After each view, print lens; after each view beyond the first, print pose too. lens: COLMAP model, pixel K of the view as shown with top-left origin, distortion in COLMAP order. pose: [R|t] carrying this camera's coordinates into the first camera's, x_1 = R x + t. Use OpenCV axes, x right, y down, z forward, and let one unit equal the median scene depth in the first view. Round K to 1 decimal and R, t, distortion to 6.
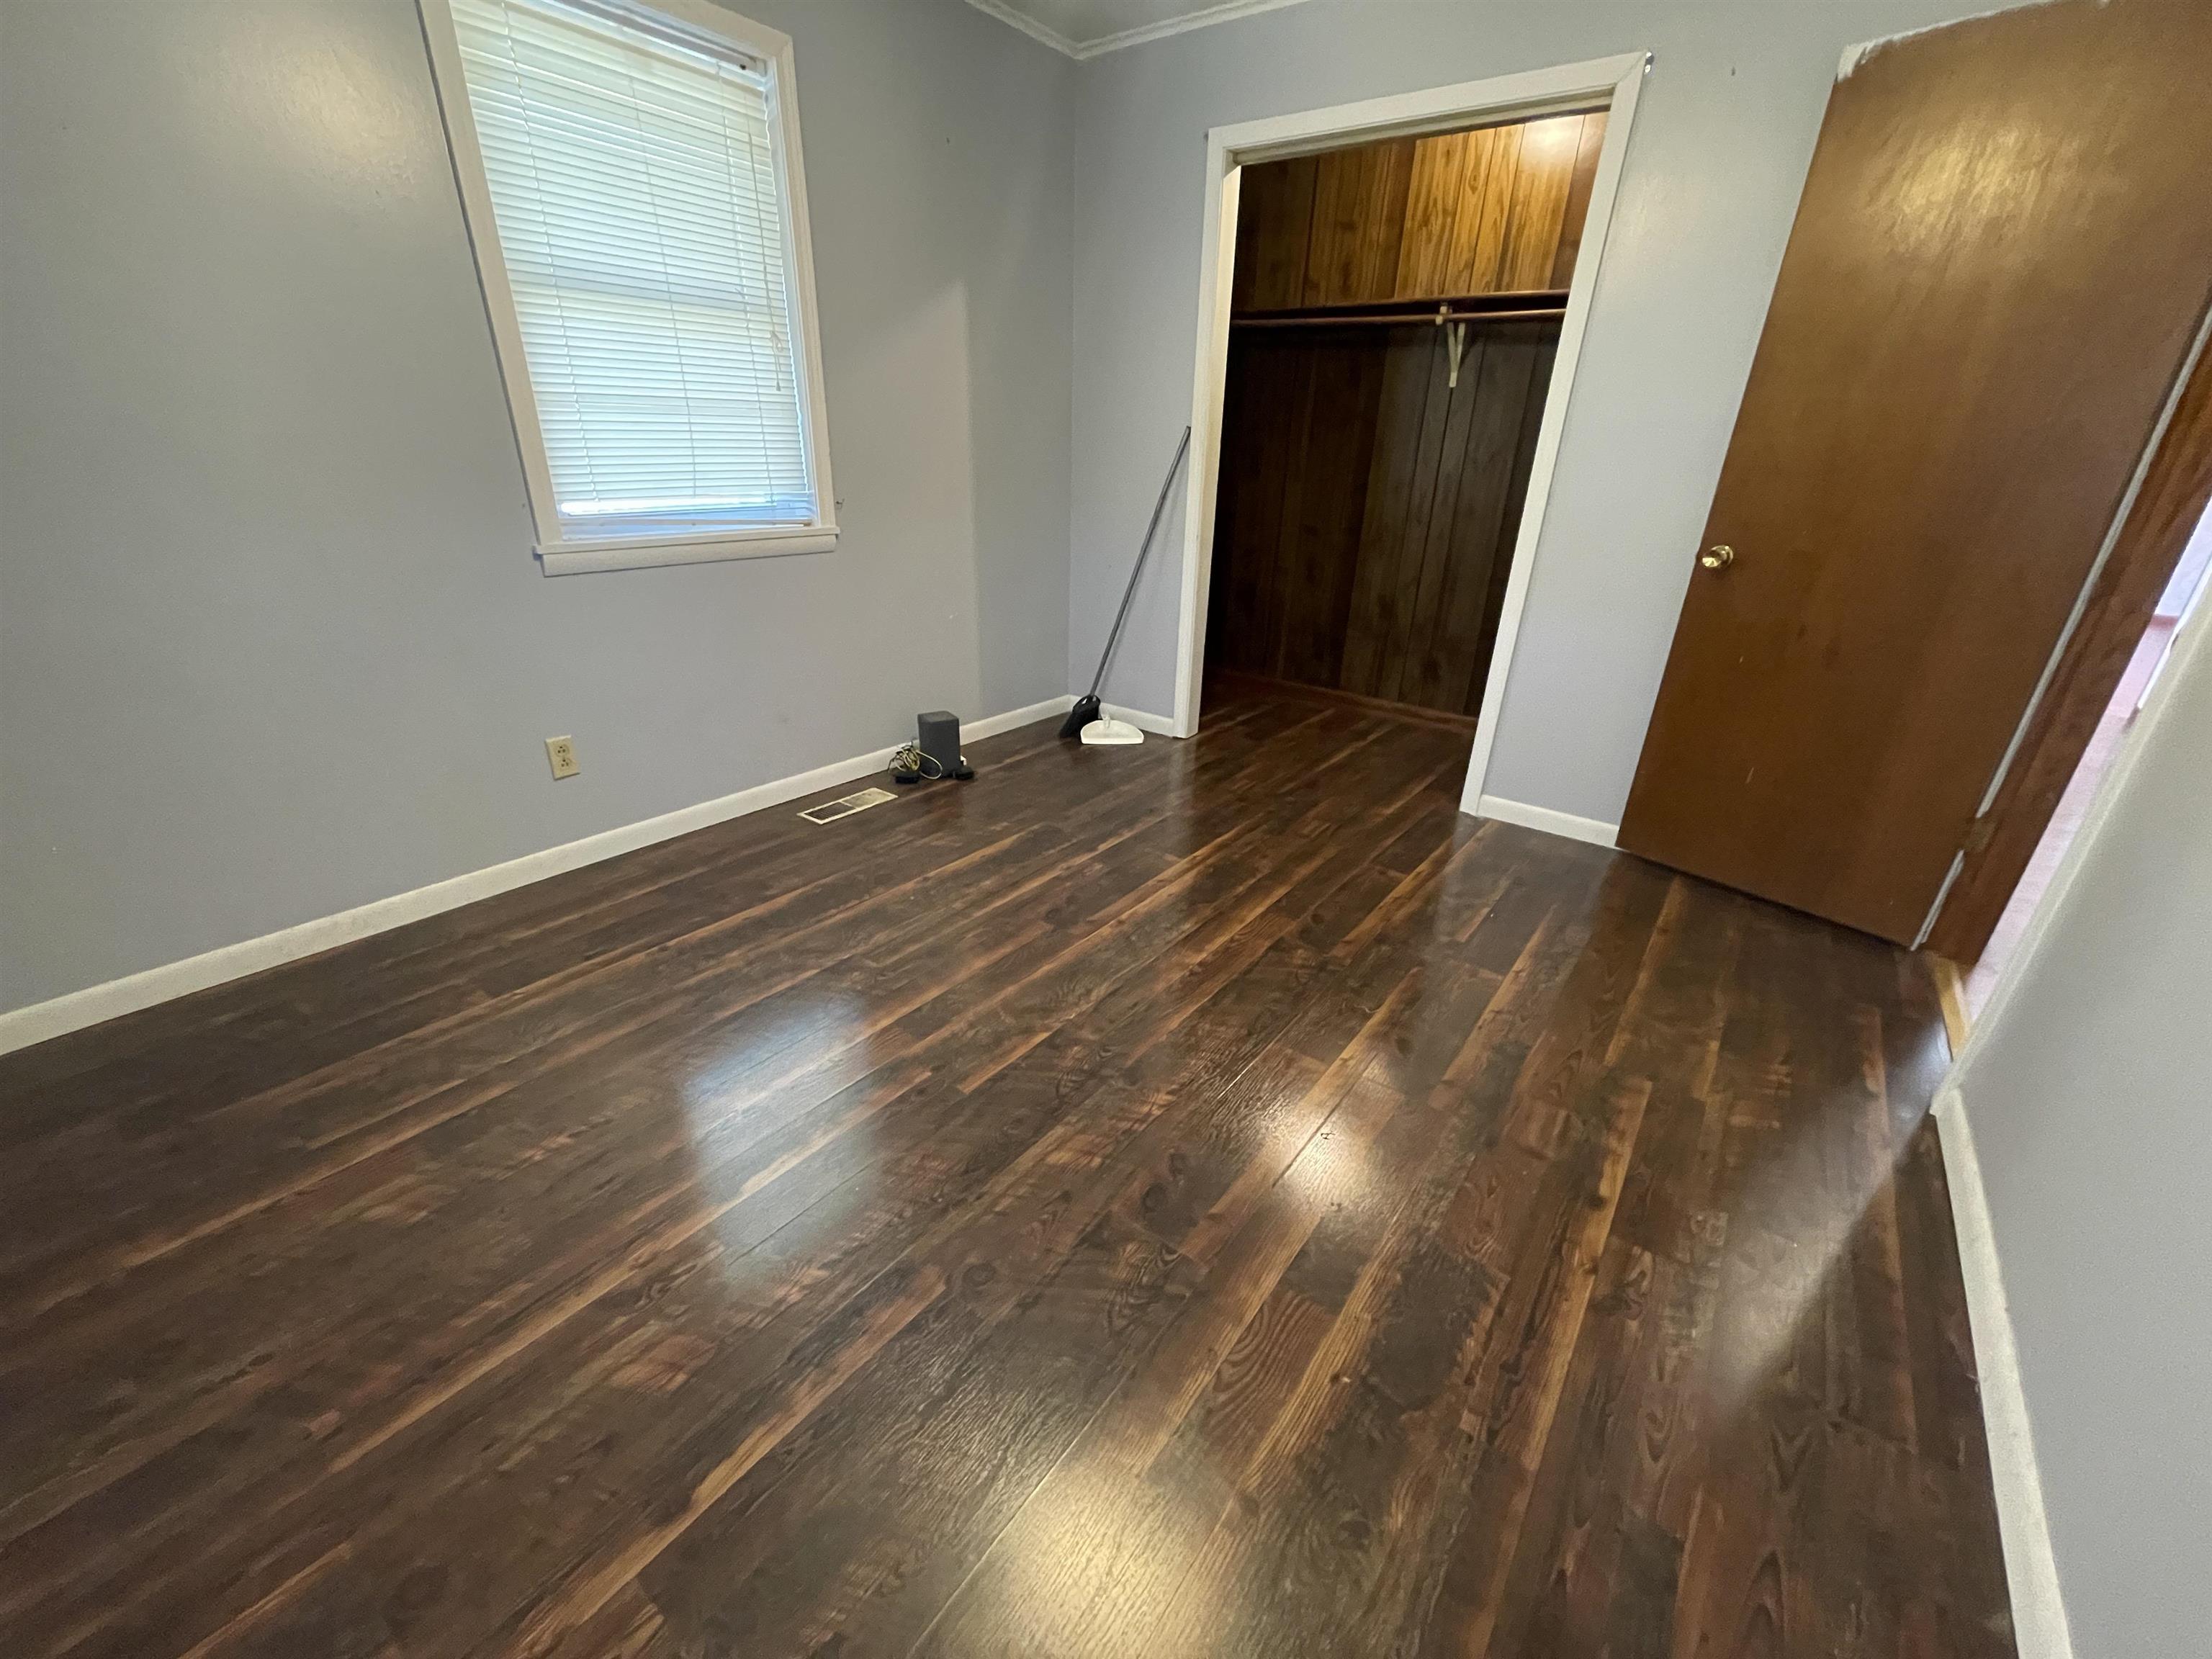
lens RADIAL K [[882.0, 0, 1099.6], [0, 882.0, 834.0], [0, 0, 1]] dist [-0.002477, 0.000701]
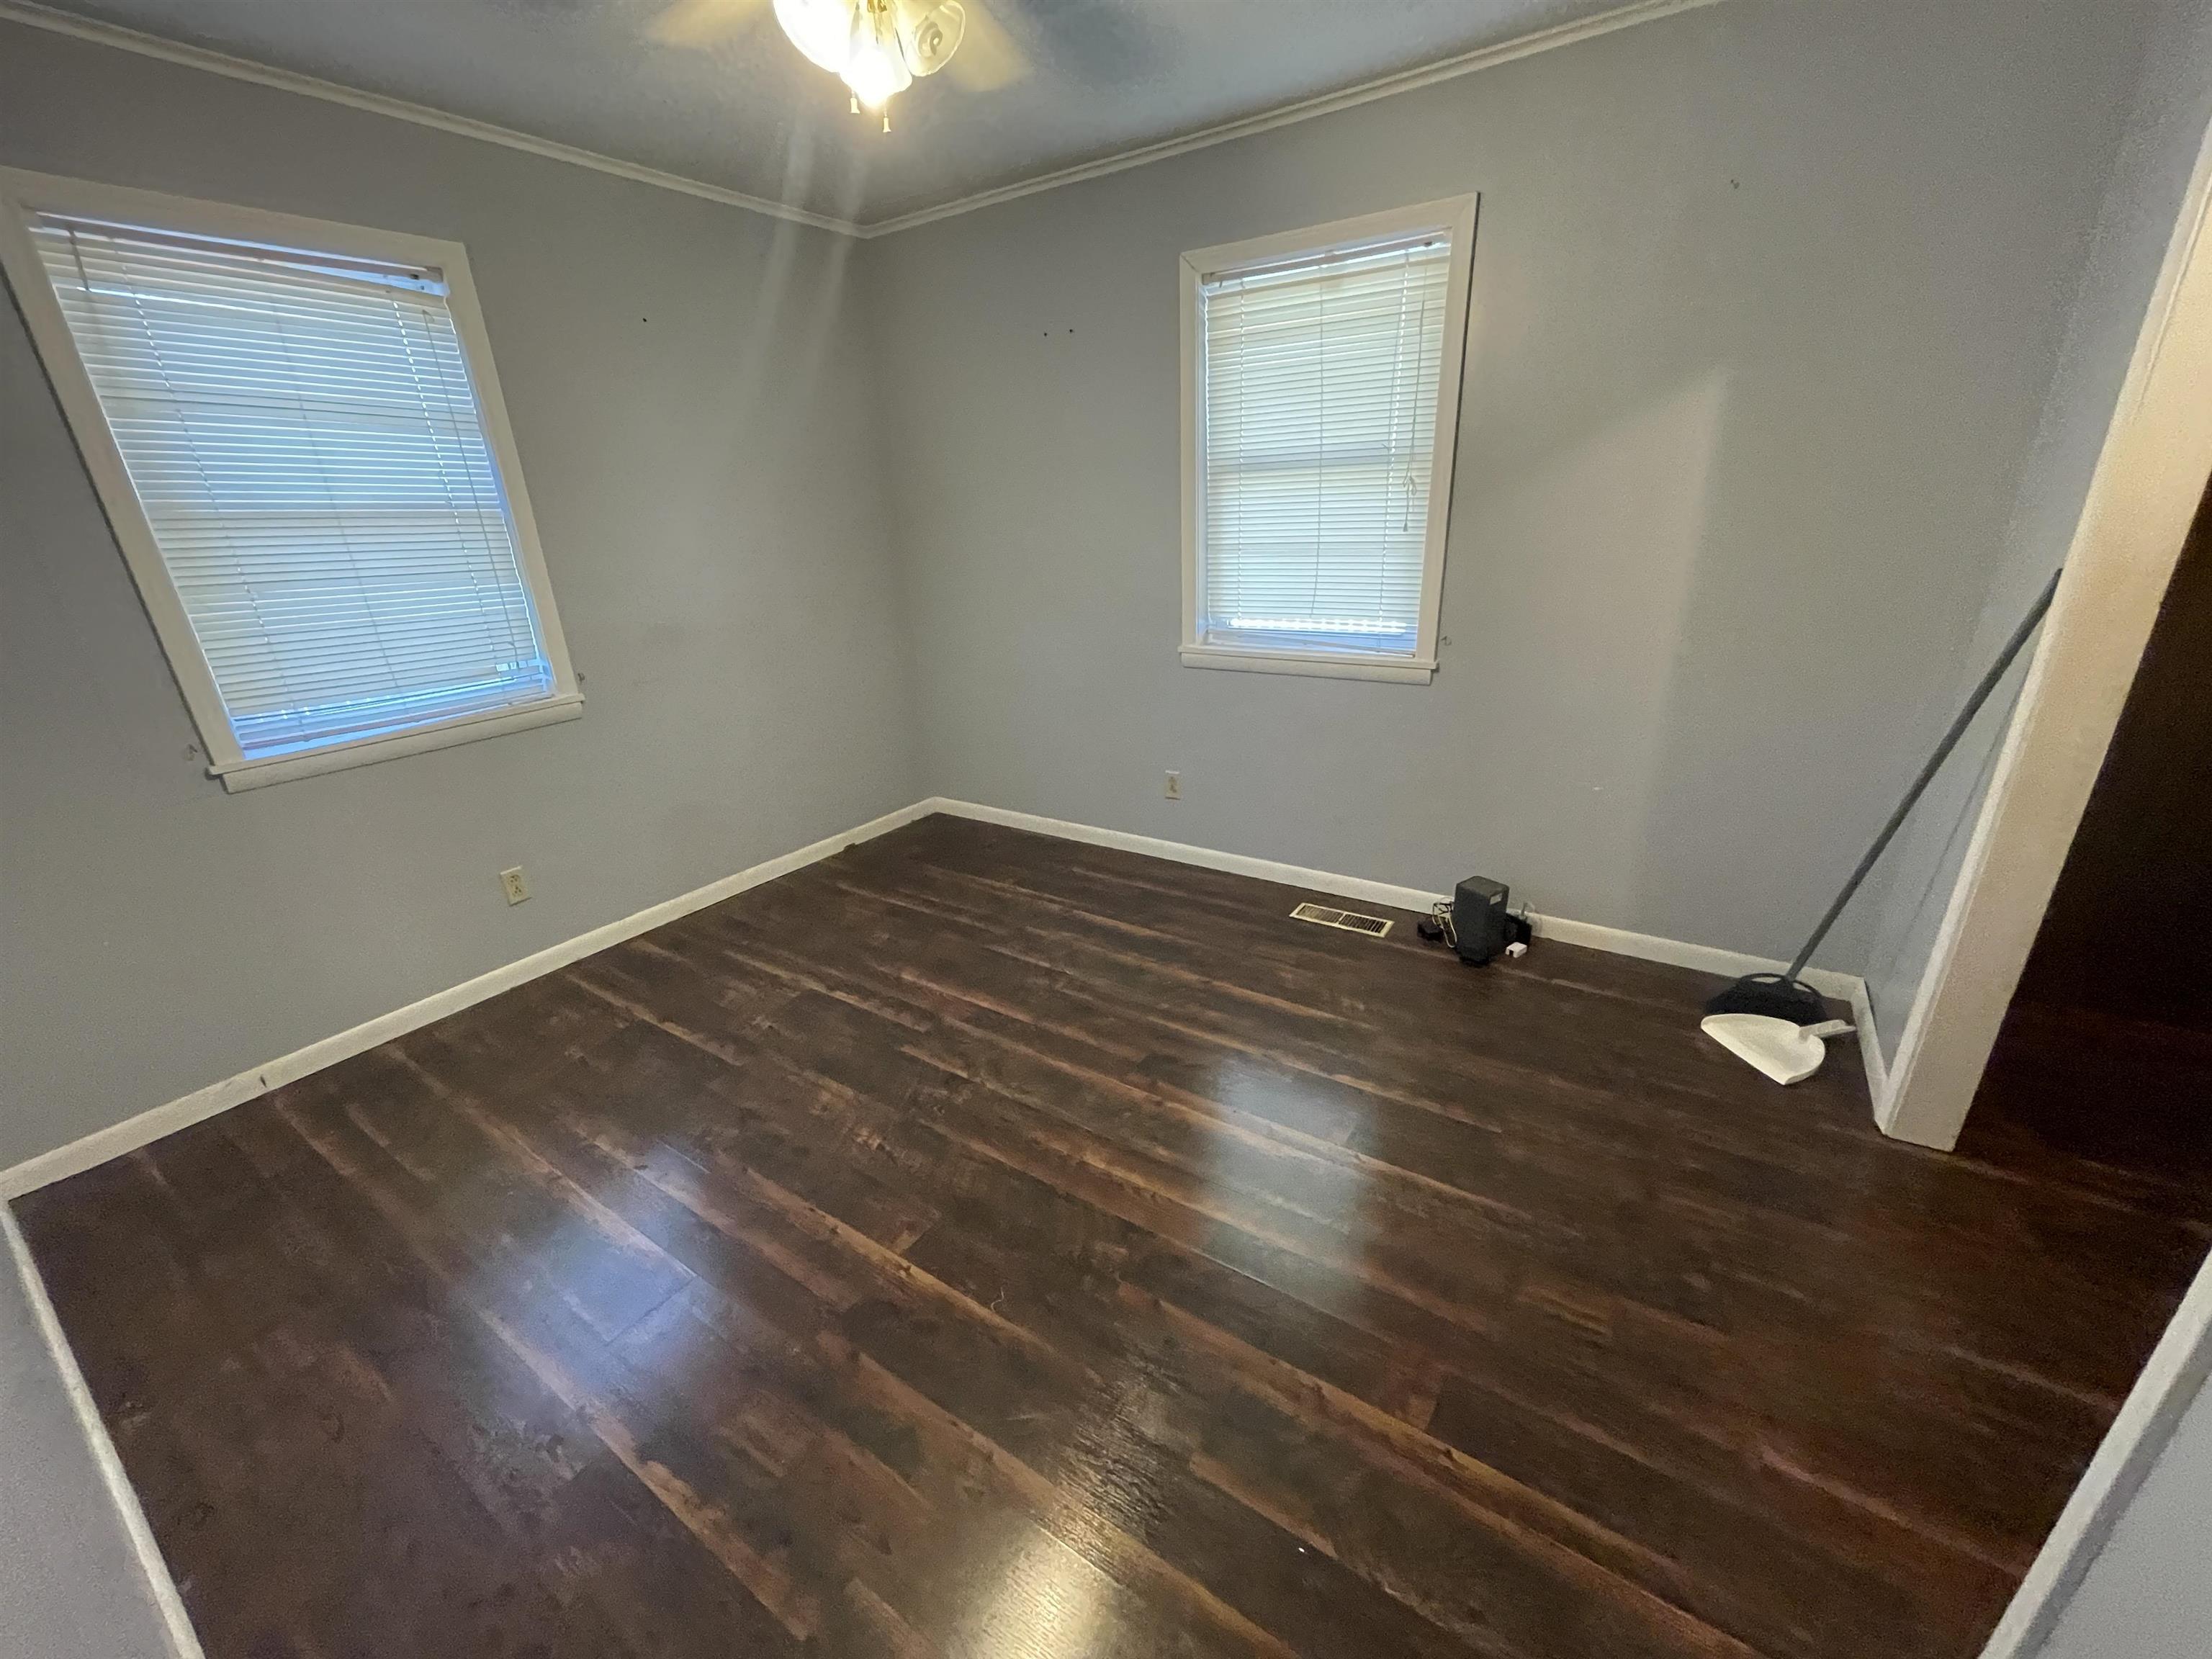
lens RADIAL K [[882.0, 0, 1104.1], [0, 882.0, 839.1], [0, 0, 1]] dist [-0.002477, 0.000701]
pose [[0.068848, 0.332430, -0.940612, 0.820492], [-0.367526, 0.884988, 0.285870, -0.401145], [0.927461, 0.326017, 0.183106, 0.689274]]
